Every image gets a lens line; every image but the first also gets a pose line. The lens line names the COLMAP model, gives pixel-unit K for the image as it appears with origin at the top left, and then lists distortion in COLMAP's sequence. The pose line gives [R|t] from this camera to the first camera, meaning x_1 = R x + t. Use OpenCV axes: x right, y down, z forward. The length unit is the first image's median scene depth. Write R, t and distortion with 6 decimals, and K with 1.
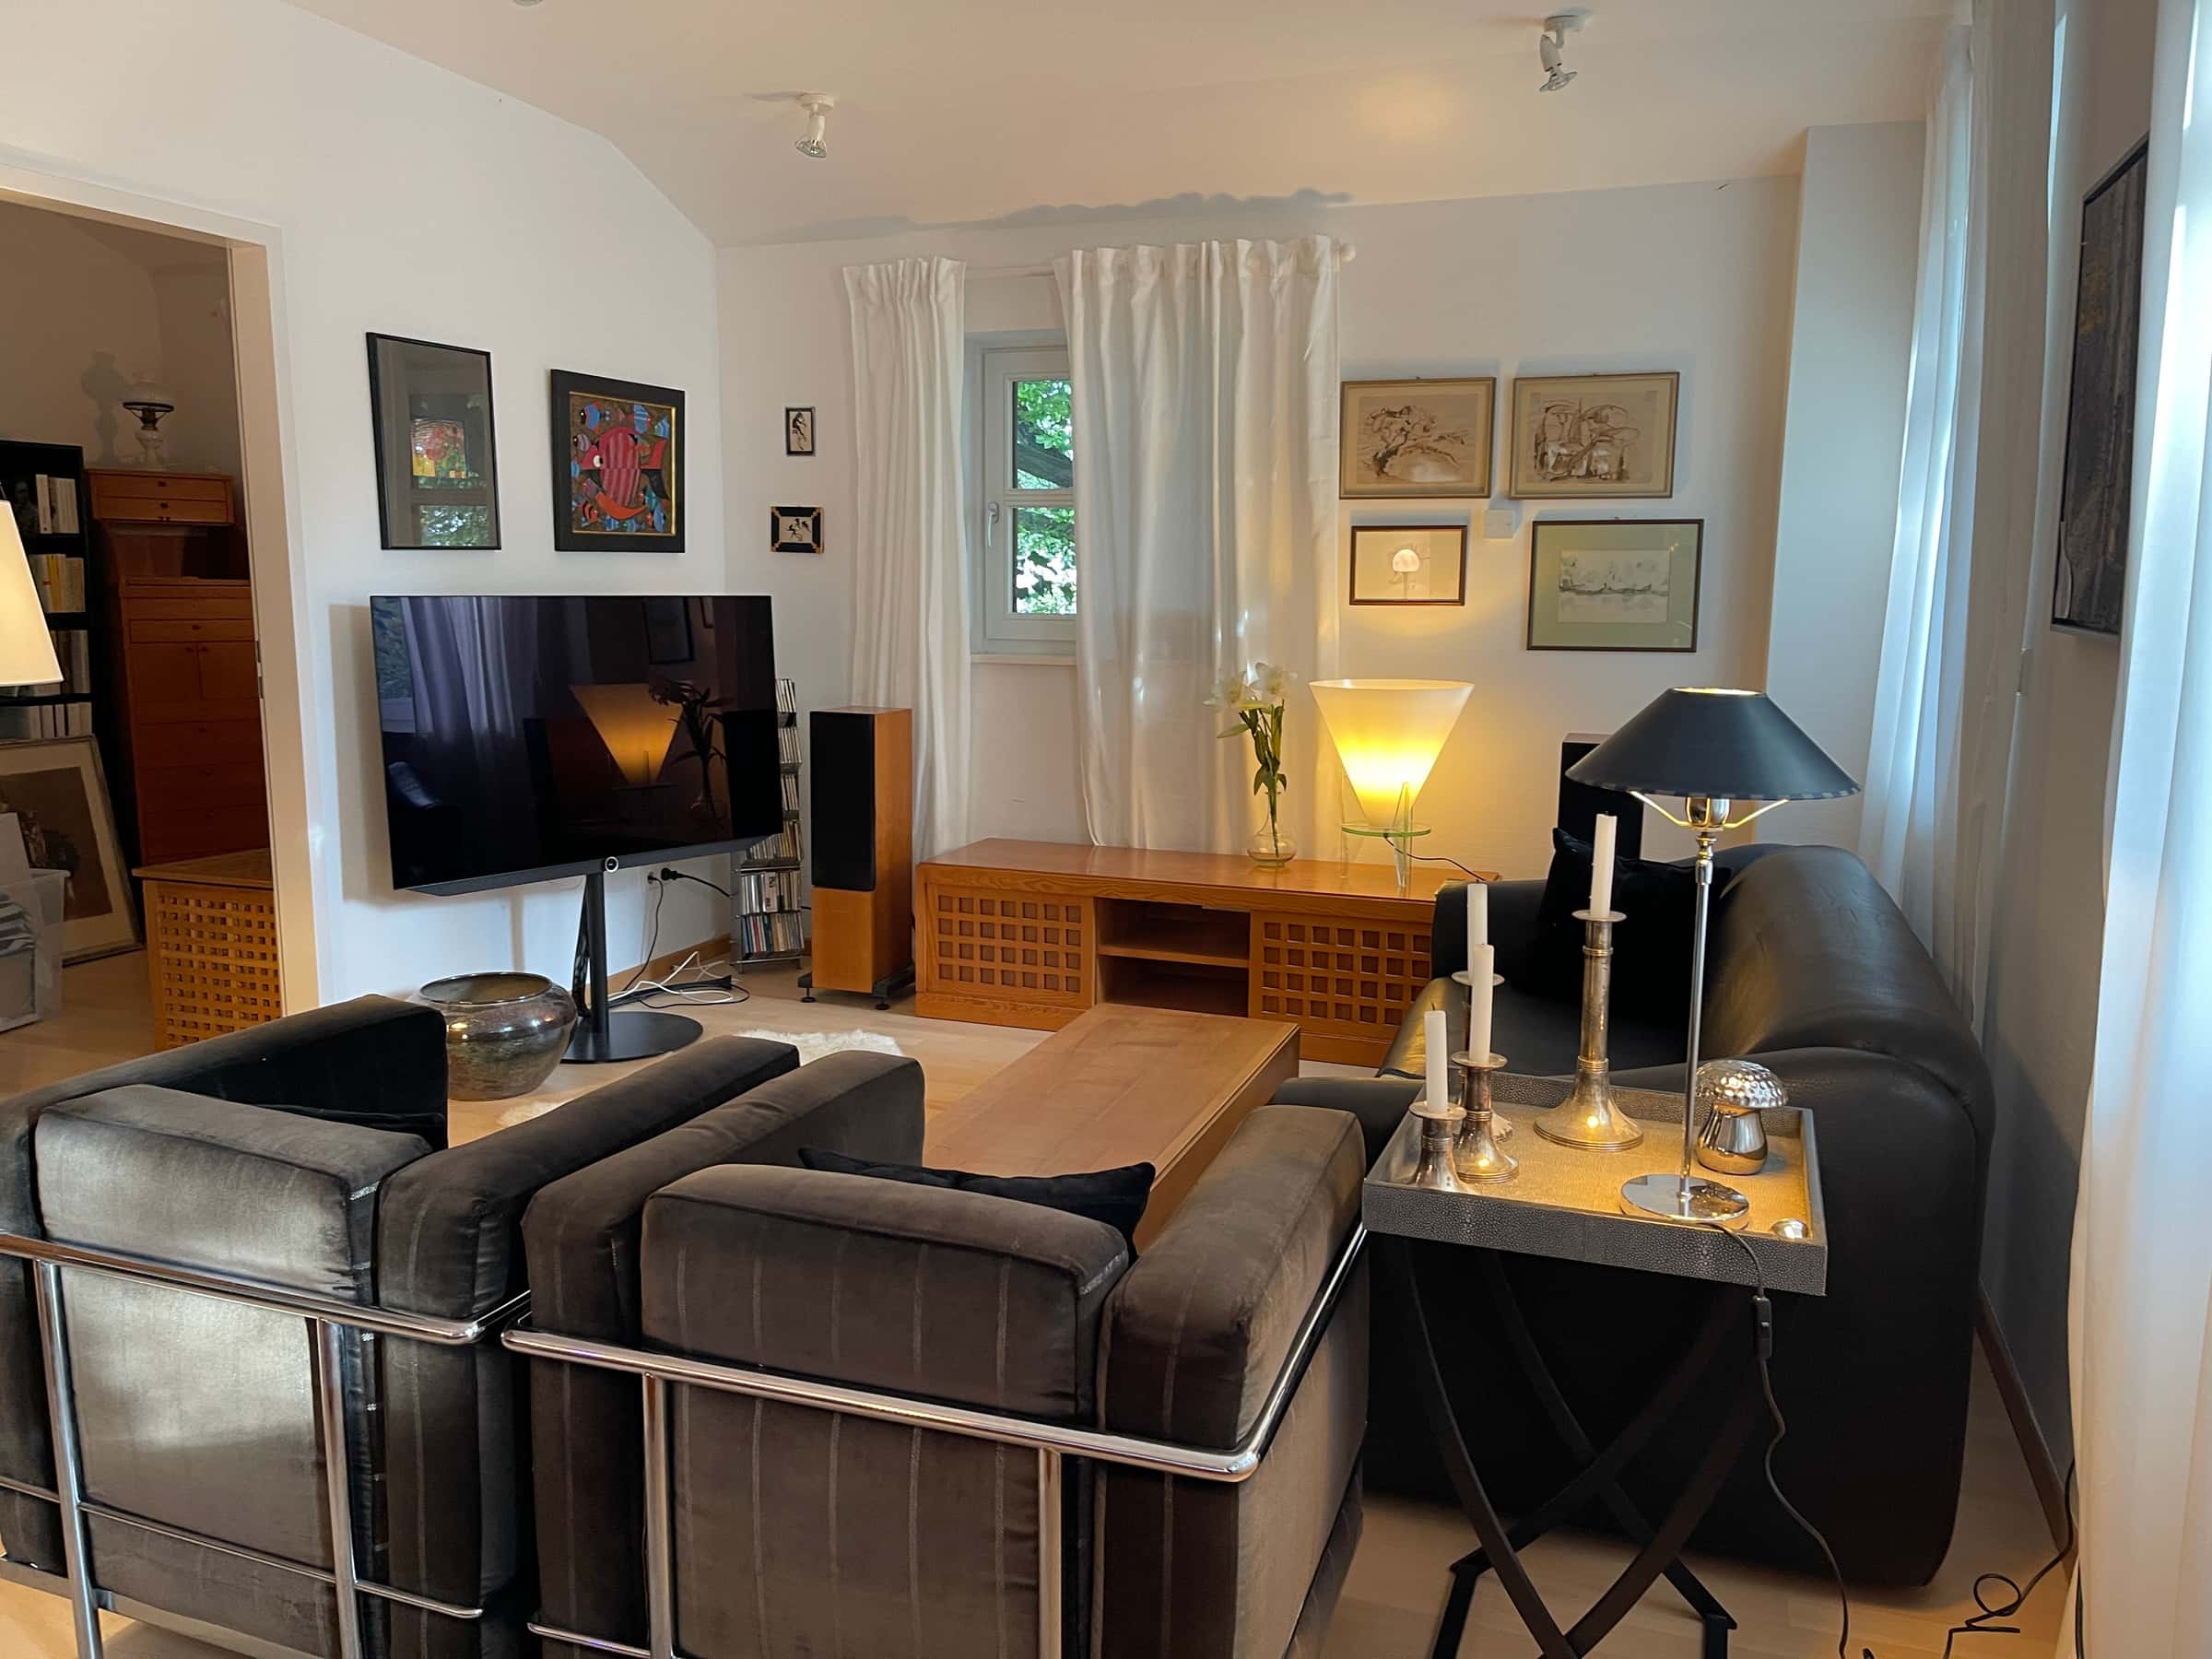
lens RADIAL K [[1649.5, 0, 1106.0], [0, 1649.5, 825.6], [0, 0, 1]] dist [0.021961, -0.005070]
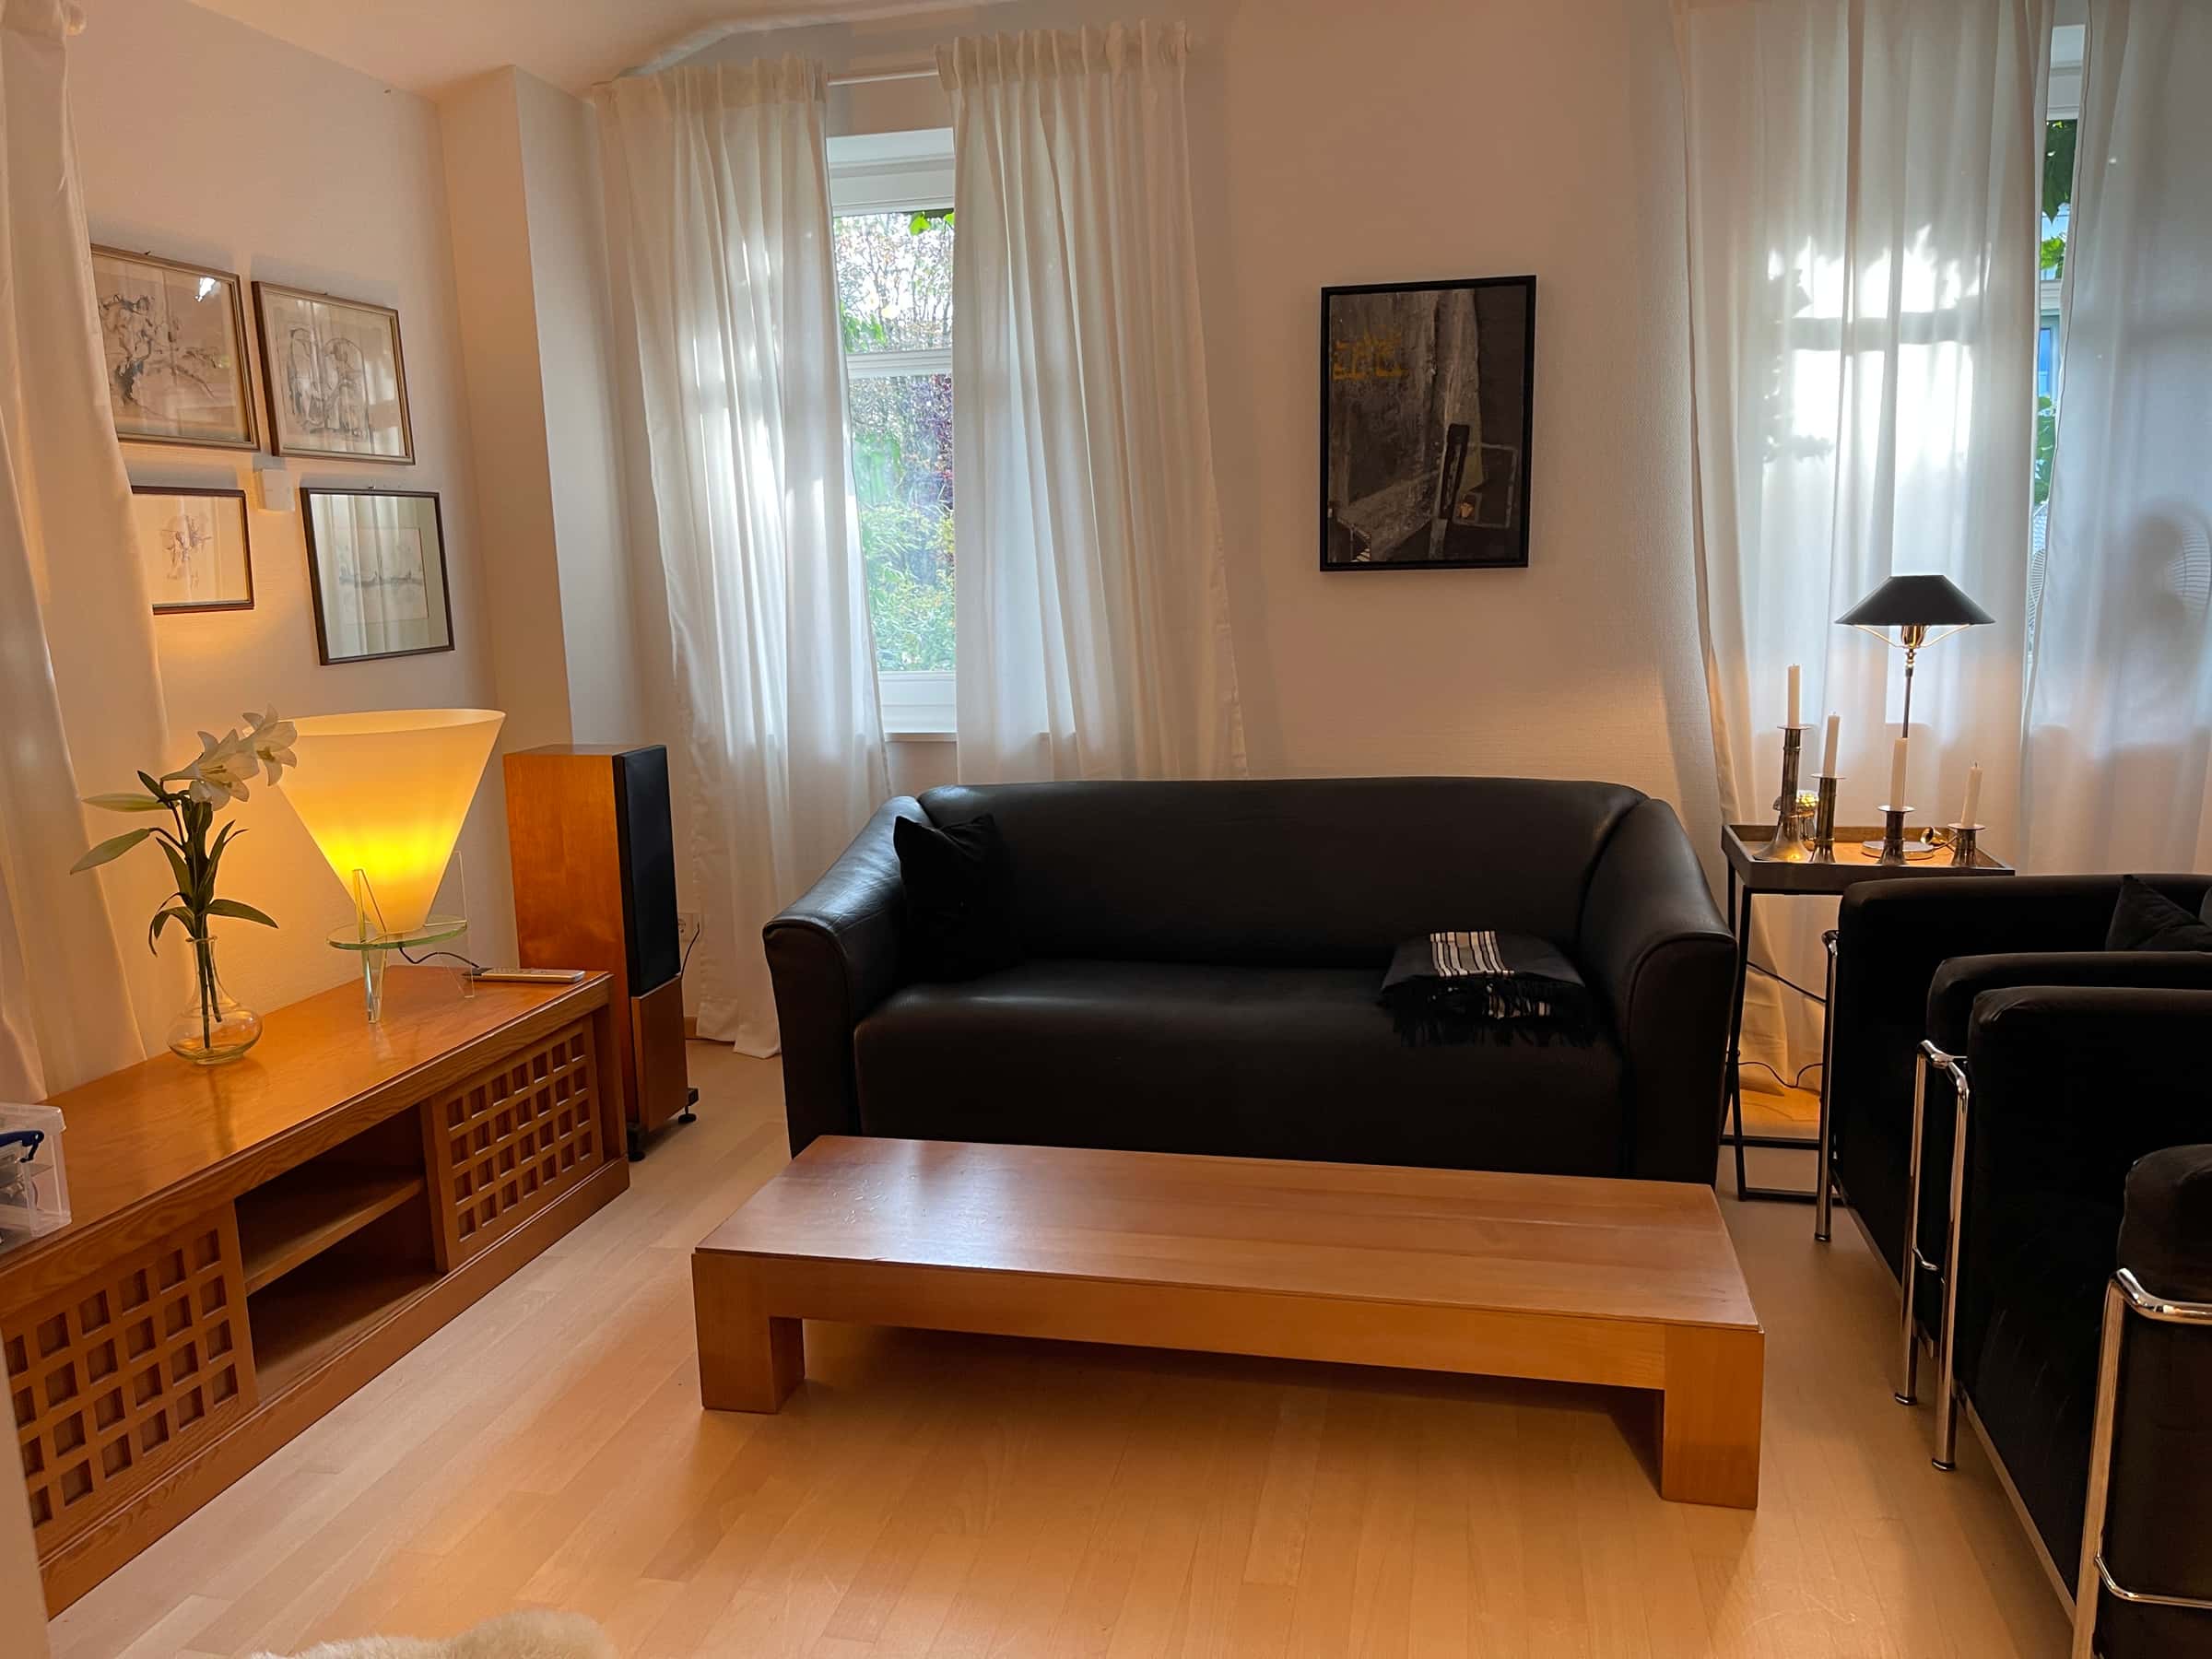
lens RADIAL K [[1649.5, 0, 1106.3], [0, 1649.5, 835.7], [0, 0, 1]] dist [0.021961, -0.005070]
pose [[-0.109125, -0.176146, 0.978297, -0.513999], [0.176509, 0.965100, 0.193459, -0.115370], [-0.978231, 0.193789, -0.074225, 0.737599]]
